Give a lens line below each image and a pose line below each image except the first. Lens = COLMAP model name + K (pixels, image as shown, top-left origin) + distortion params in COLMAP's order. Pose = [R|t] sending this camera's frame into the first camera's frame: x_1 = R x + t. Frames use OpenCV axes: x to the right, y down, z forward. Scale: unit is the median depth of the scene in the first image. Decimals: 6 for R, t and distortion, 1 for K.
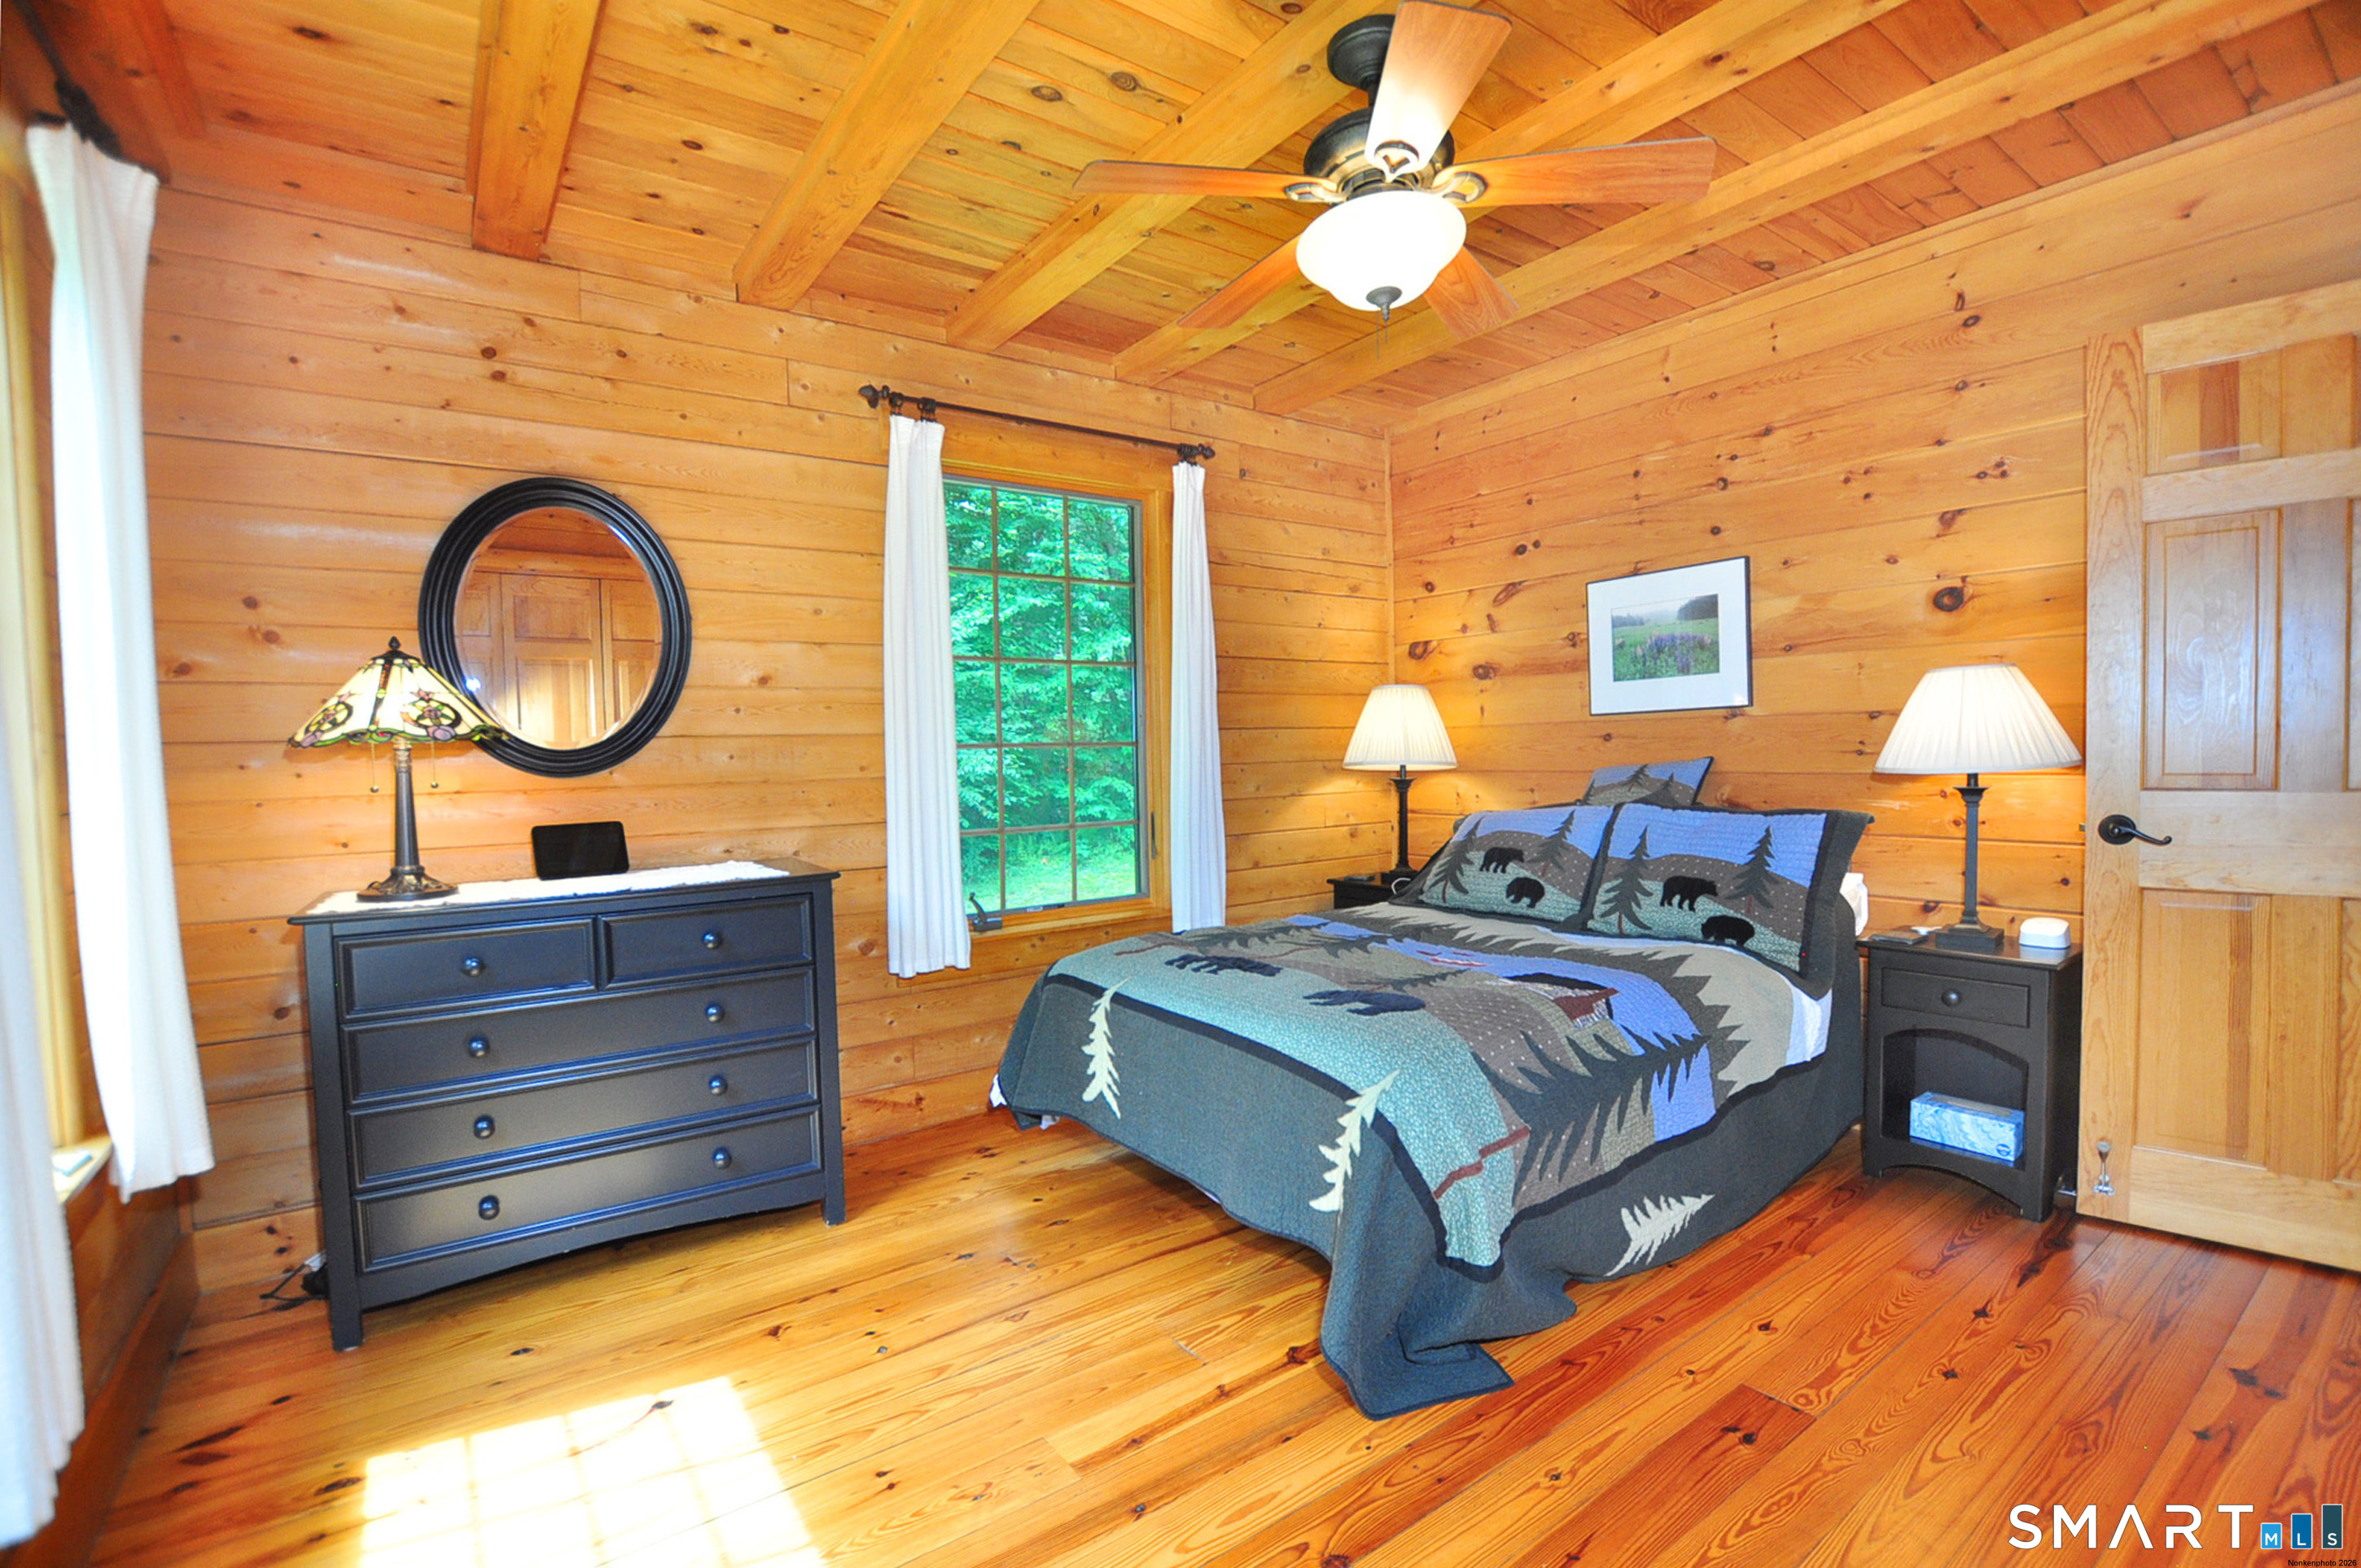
lens RADIAL K [[1045.4, 0, 1180.8], [0, 1045.4, 794.6], [0, 0, 1]] dist [-0.027550, 0.003199]
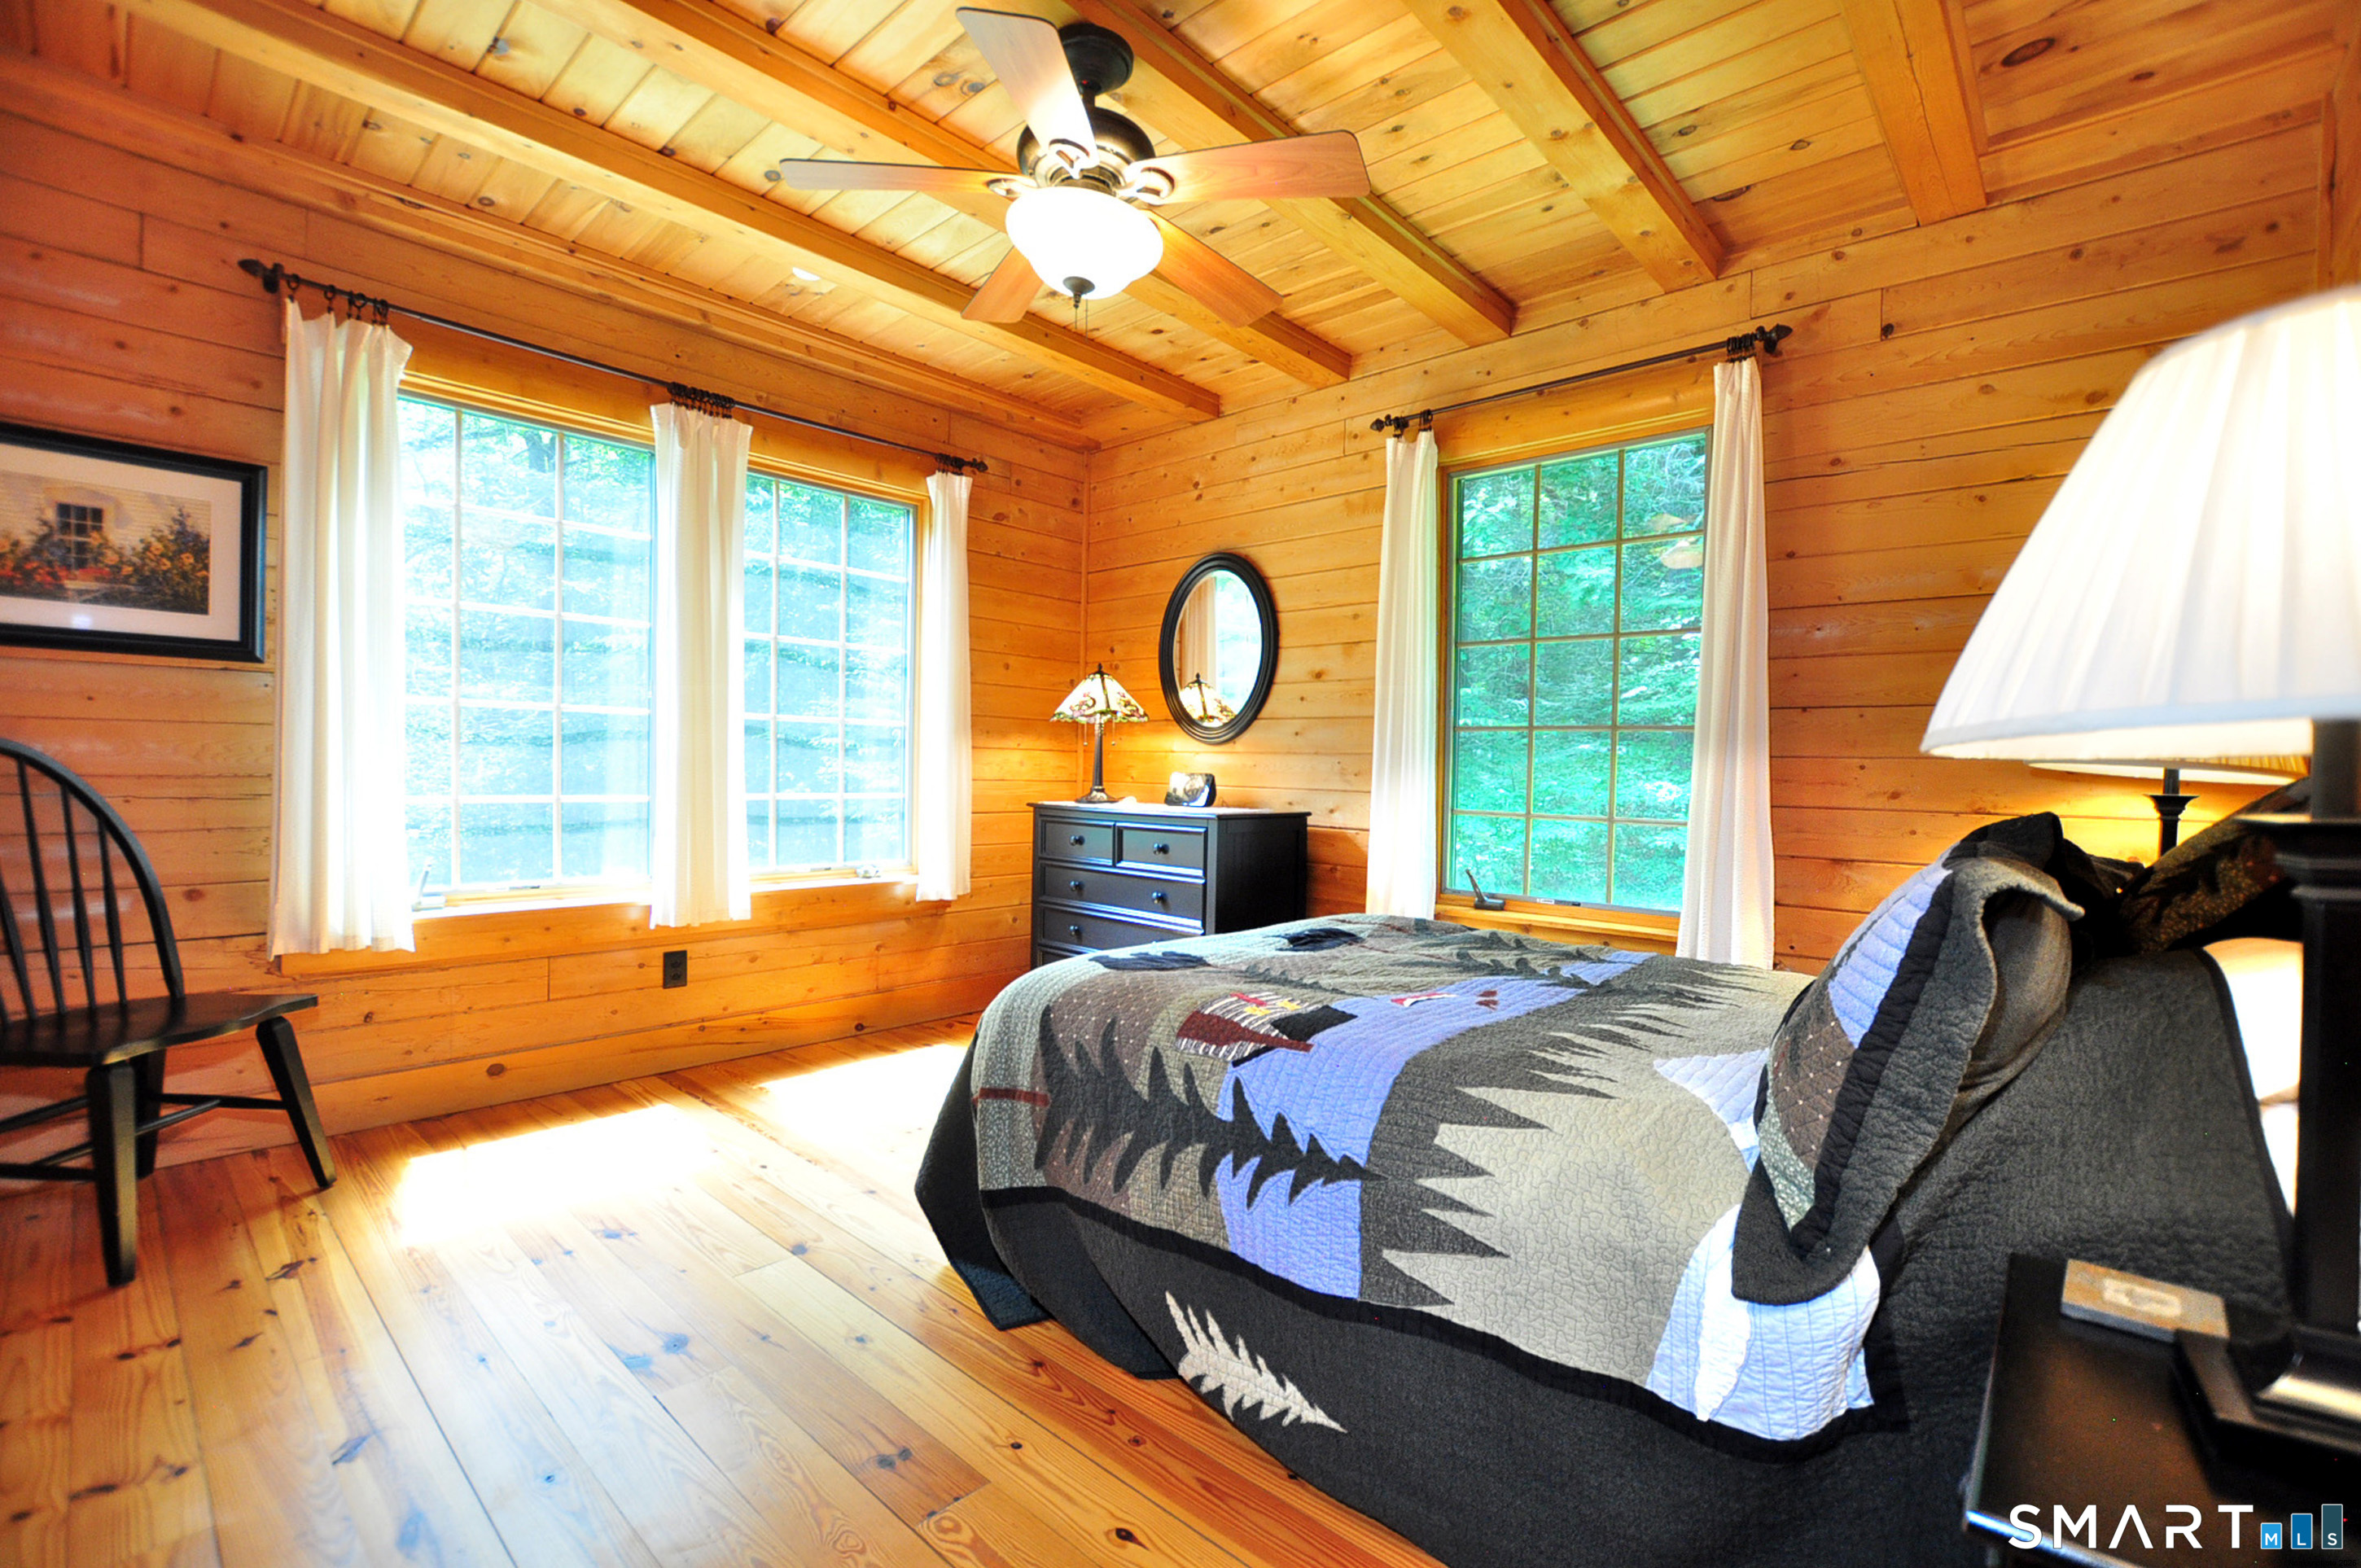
lens RADIAL K [[1045.4, 0, 1181.6], [0, 1045.4, 785.0], [0, 0, 1]] dist [-0.027550, 0.003199]
pose [[0.202069, 0.044035, -0.978381, 1.144710], [-0.068011, 0.997208, 0.030836, -0.005715], [0.977007, 0.060309, 0.204500, 0.804372]]
